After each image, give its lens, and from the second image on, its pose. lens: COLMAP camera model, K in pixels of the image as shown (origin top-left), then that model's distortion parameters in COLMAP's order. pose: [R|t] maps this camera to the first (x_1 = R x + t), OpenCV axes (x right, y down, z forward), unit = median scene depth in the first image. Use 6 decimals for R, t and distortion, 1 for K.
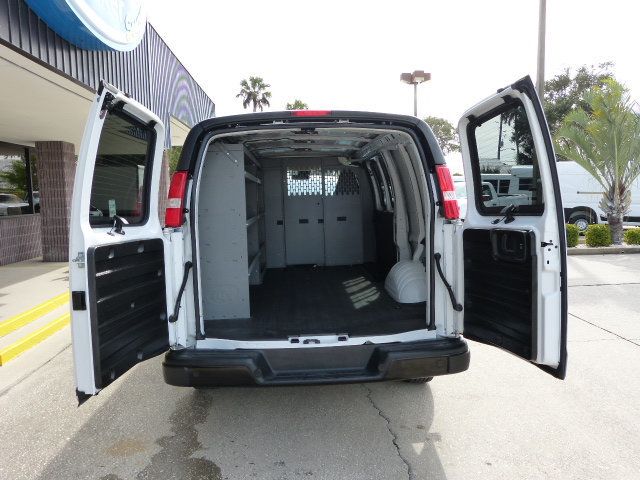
lens RADIAL K [[478.6, 0, 317.7], [0, 478.6, 241.9], [0, 0, 1]] dist [-0.038125, 0.026337]
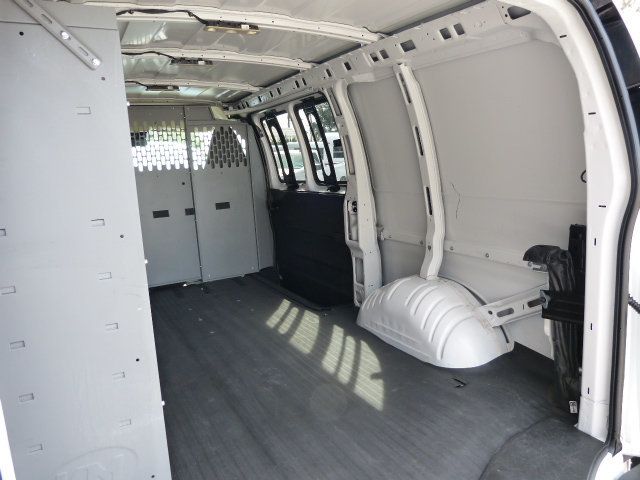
lens RADIAL K [[478.6, 0, 317.6], [0, 478.6, 242.8], [0, 0, 1]] dist [-0.038125, 0.026337]
pose [[0.905531, -0.097430, 0.412941, -0.110193], [0.072460, 0.994491, 0.075746, -0.041633], [-0.418046, -0.038669, 0.907602, 0.408021]]
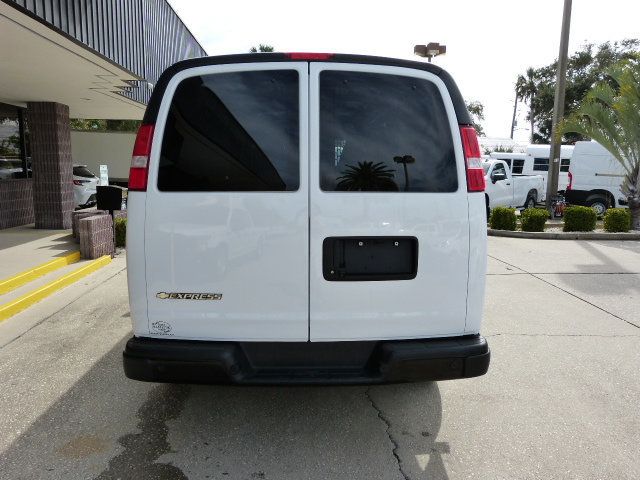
lens RADIAL K [[478.6, 0, 315.9], [0, 478.6, 242.1], [0, 0, 1]] dist [-0.038125, 0.026337]
pose [[0.999328, 0.033436, -0.015022, 0.011202], [-0.032621, 0.998137, 0.051562, 0.002723], [0.016718, -0.051038, 0.998557, 0.094438]]
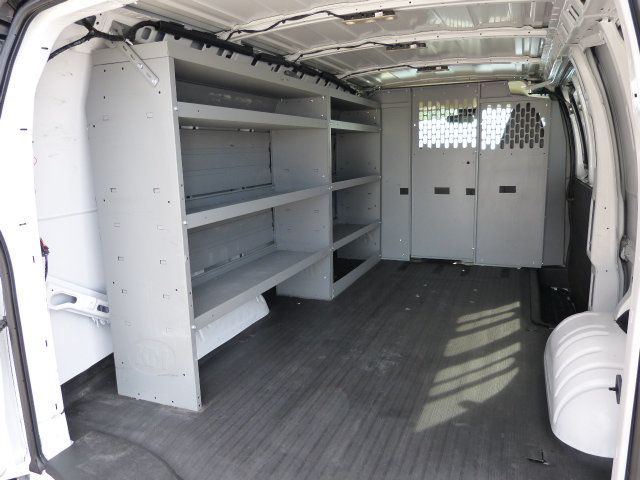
lens RADIAL K [[478.6, 0, 319.9], [0, 478.6, 243.9], [0, 0, 1]] dist [-0.038125, 0.026337]
pose [[0.901364, 0.089223, -0.423771, 0.104453], [-0.039604, 0.991429, 0.124501, -0.049410], [0.431248, -0.095438, 0.897172, 0.402920]]
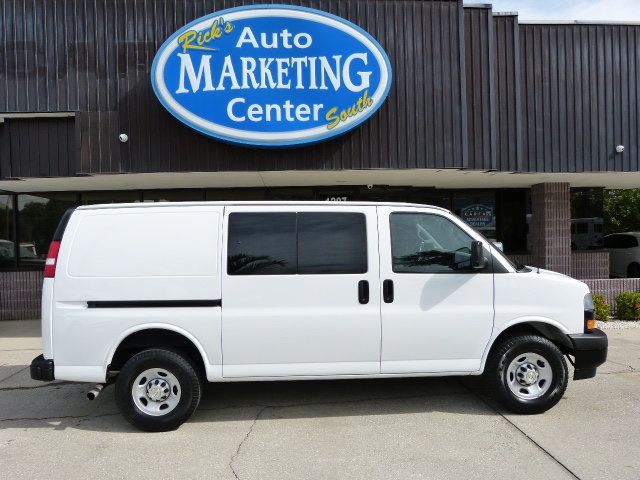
lens RADIAL K [[478.6, 0, 317.9], [0, 478.6, 242.5], [0, 0, 1]] dist [-0.038125, 0.026337]
pose [[-0.020277, 0.028891, -0.999377, 0.960389], [-0.075415, 0.996690, 0.030343, -0.146142], [0.996946, 0.075984, -0.018031, 1.030012]]
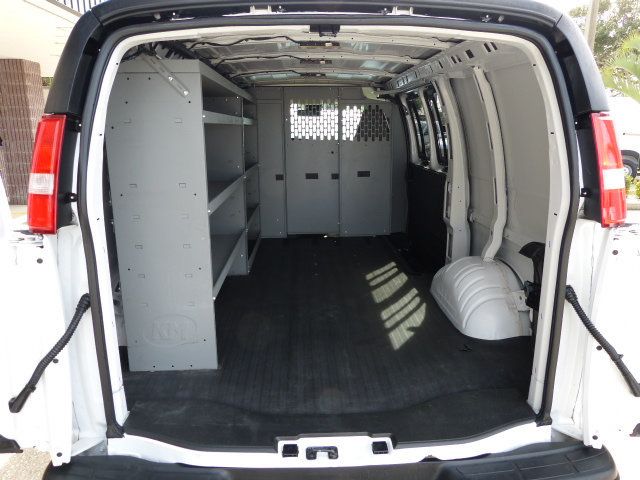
lens RADIAL K [[478.6, 0, 320.6], [0, 478.6, 242.5], [0, 0, 1]] dist [-0.038125, 0.026337]
pose [[0.999675, 0.024555, -0.006872, -0.008990], [-0.023312, 0.989329, 0.143824, -0.052247], [0.010330, -0.143617, 0.989579, 0.282201]]
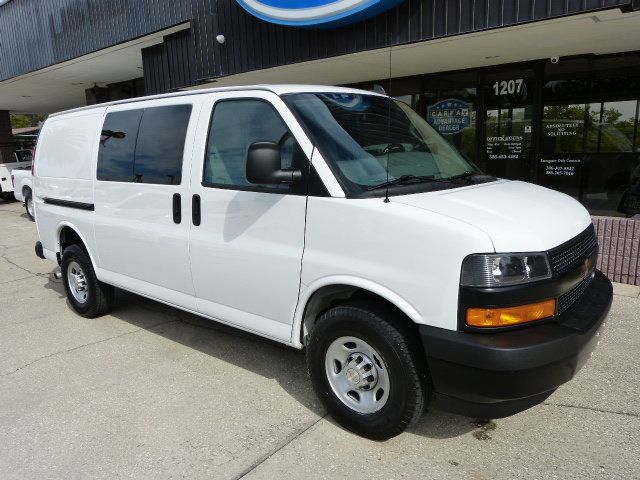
lens RADIAL K [[478.6, 0, 319.5], [0, 478.6, 249.7], [0, 0, 1]] dist [-0.038125, 0.026337]
pose [[-0.687442, 0.185264, -0.702212, 0.476170], [-0.030966, 0.958558, 0.283209, -0.177372], [0.725579, 0.216434, -0.653216, 1.667712]]
